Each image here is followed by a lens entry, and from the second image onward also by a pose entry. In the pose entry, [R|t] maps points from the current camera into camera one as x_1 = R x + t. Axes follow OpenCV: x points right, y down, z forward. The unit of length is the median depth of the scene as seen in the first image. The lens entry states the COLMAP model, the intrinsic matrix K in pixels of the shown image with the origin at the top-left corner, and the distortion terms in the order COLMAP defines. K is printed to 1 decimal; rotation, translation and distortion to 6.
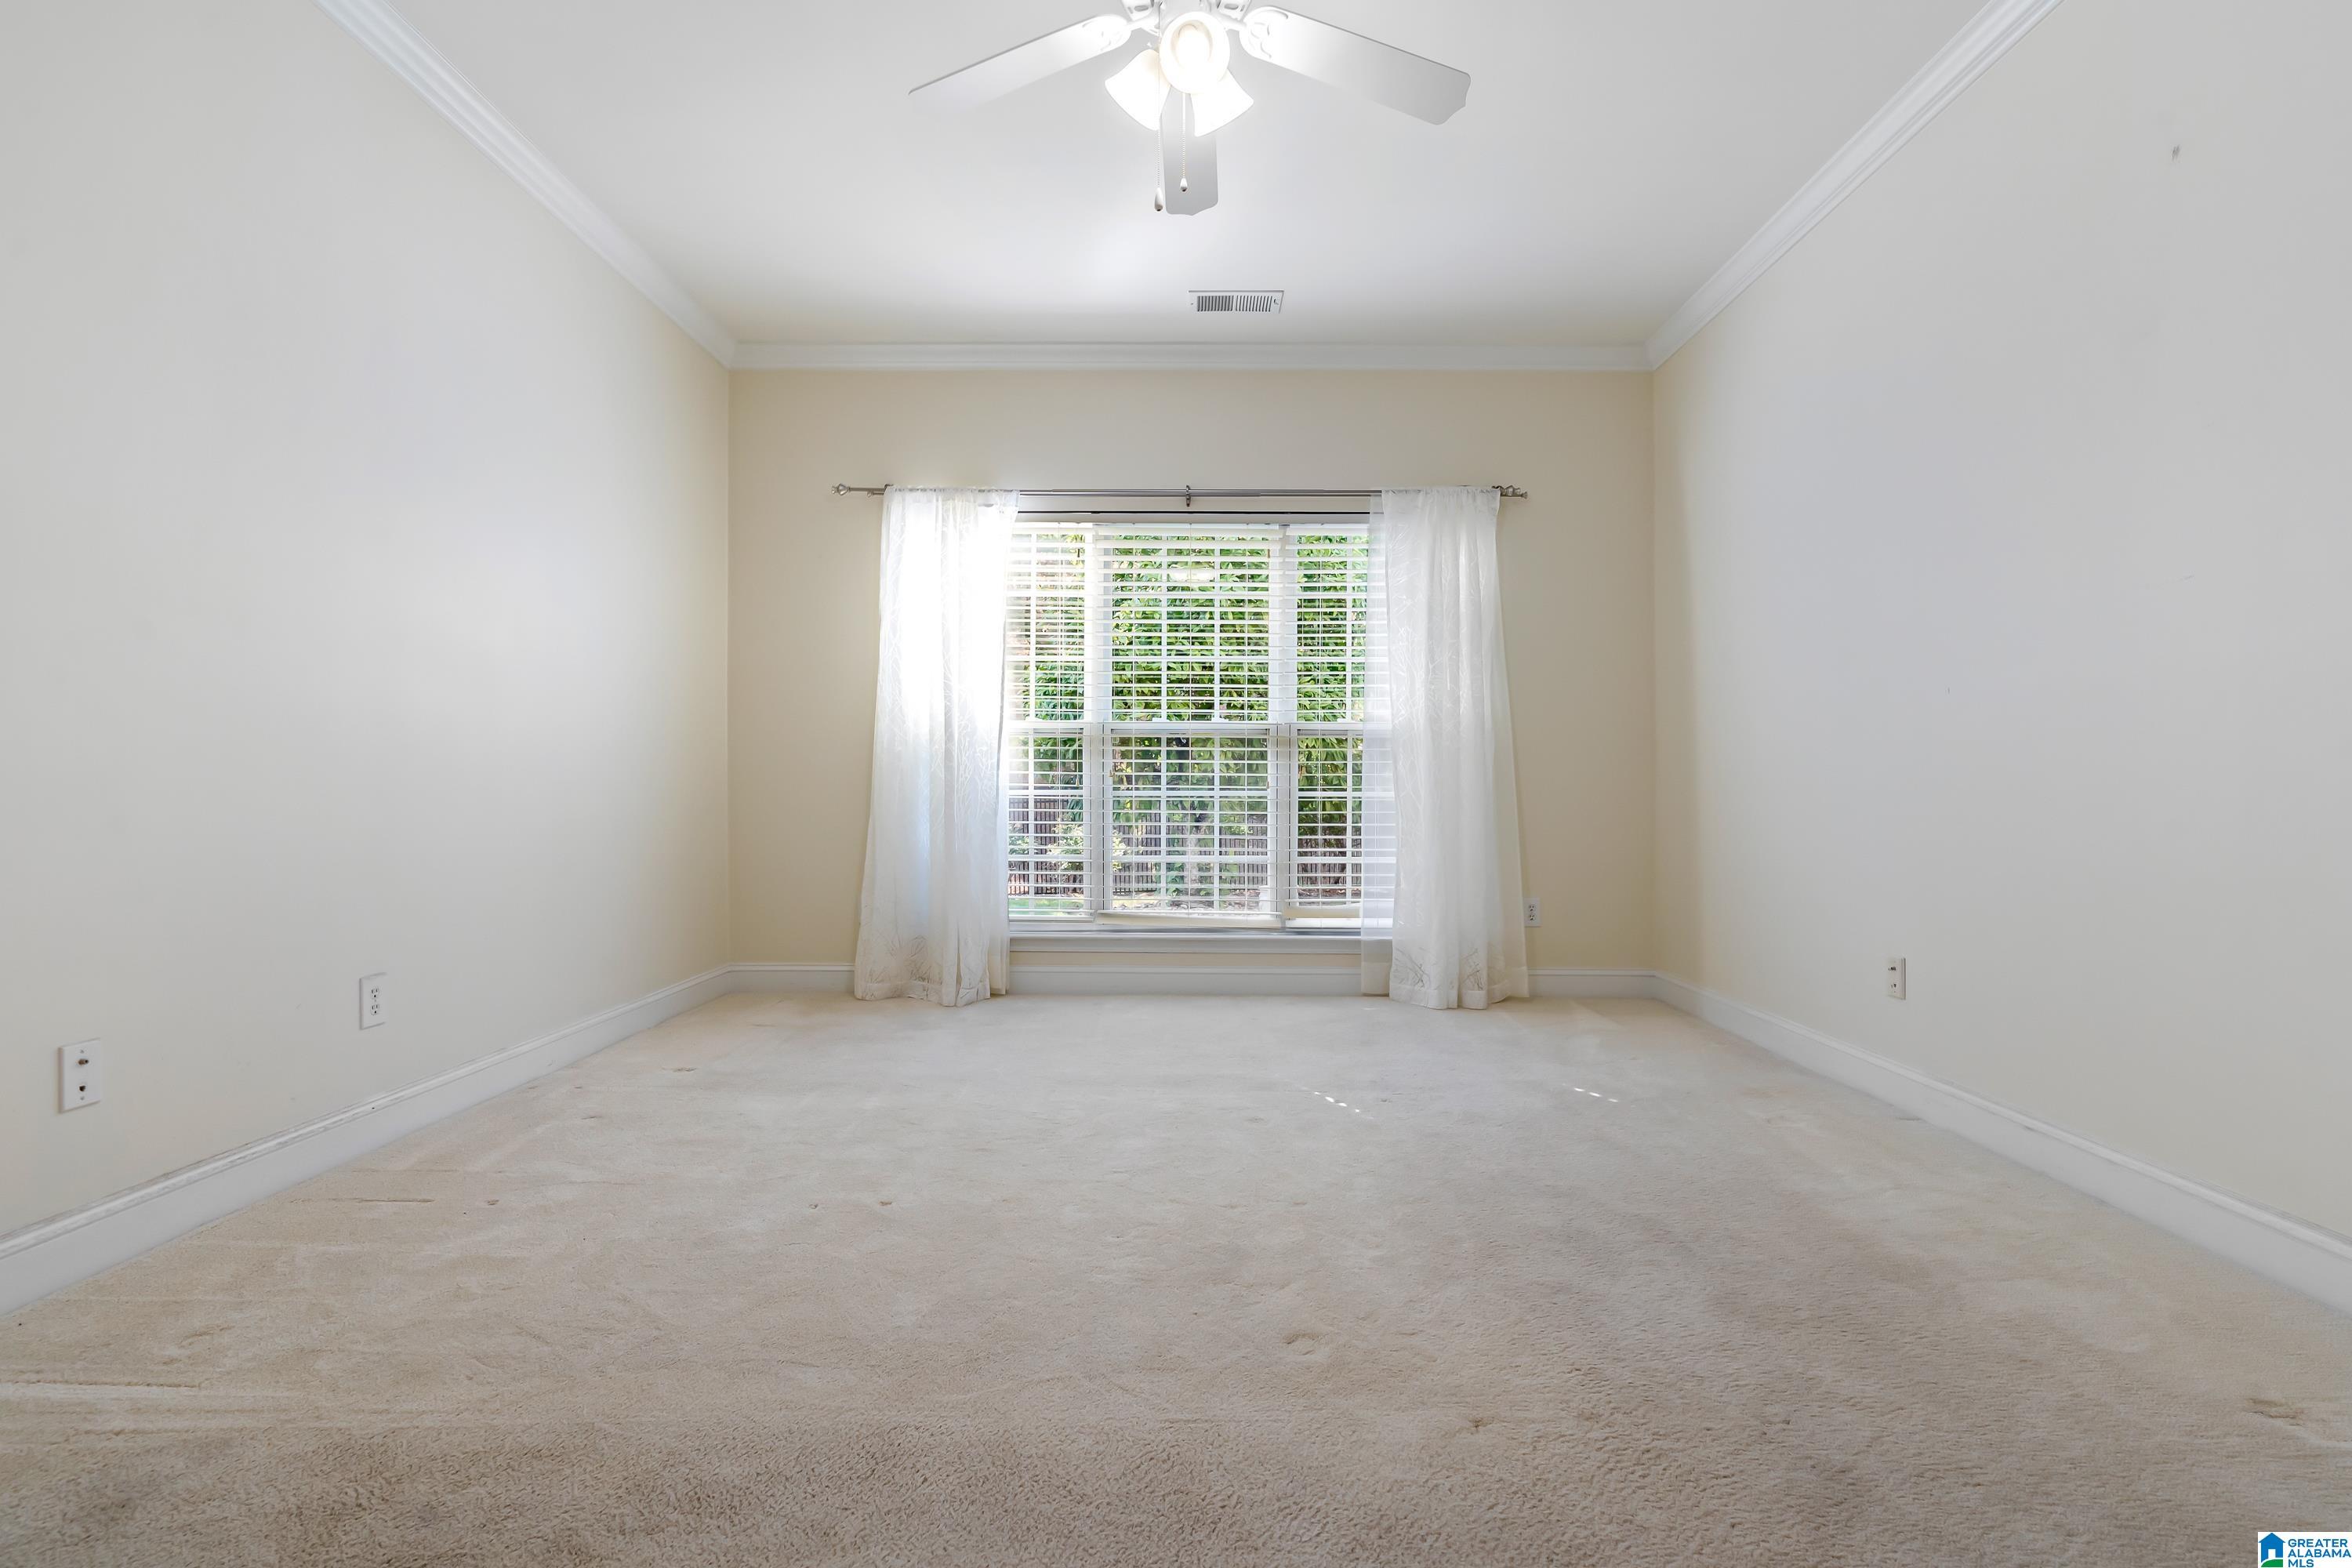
lens RADIAL K [[1075.5, 0, 1177.5], [0, 1075.5, 779.5], [0, 0, 1]] dist [-0.009170, 0.003955]
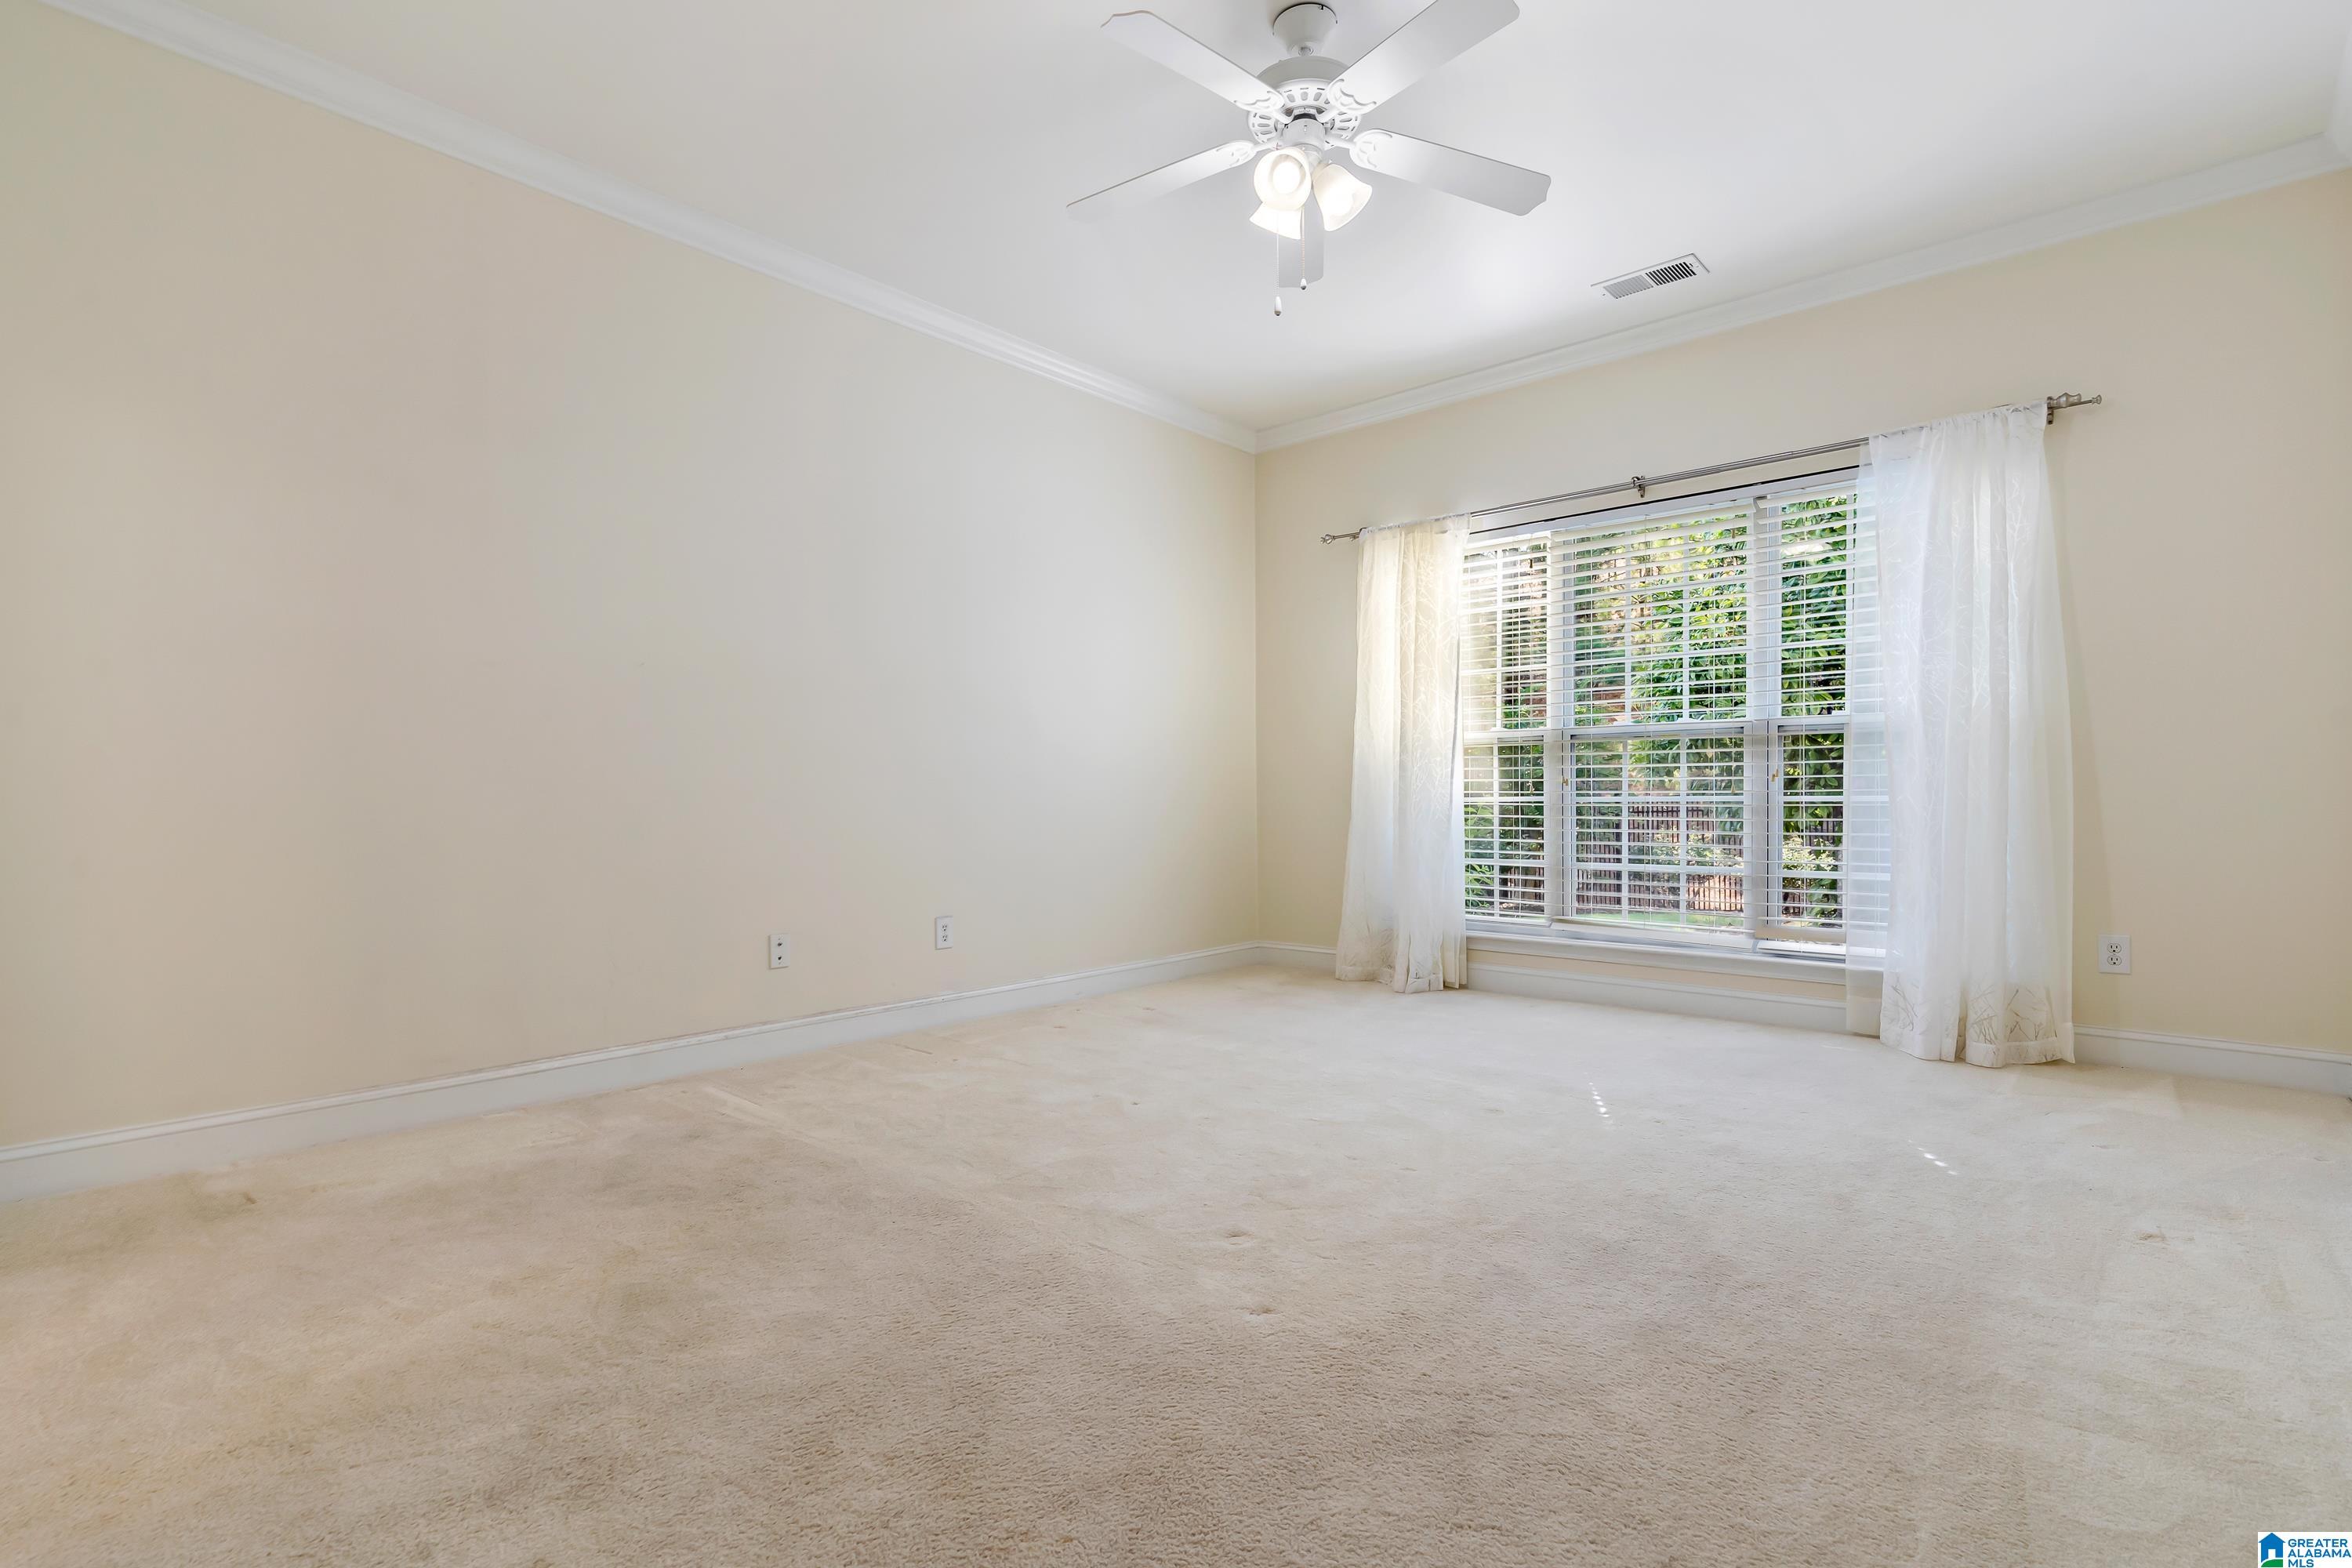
lens RADIAL K [[1075.5, 0, 1151.1], [0, 1075.5, 790.0], [0, 0, 1]] dist [-0.009170, 0.003955]
pose [[0.754582, -0.012833, -0.656080, 0.312988], [0.014349, 0.999892, -0.003054, 0.001645], [0.656049, -0.007110, 0.754685, -0.004189]]
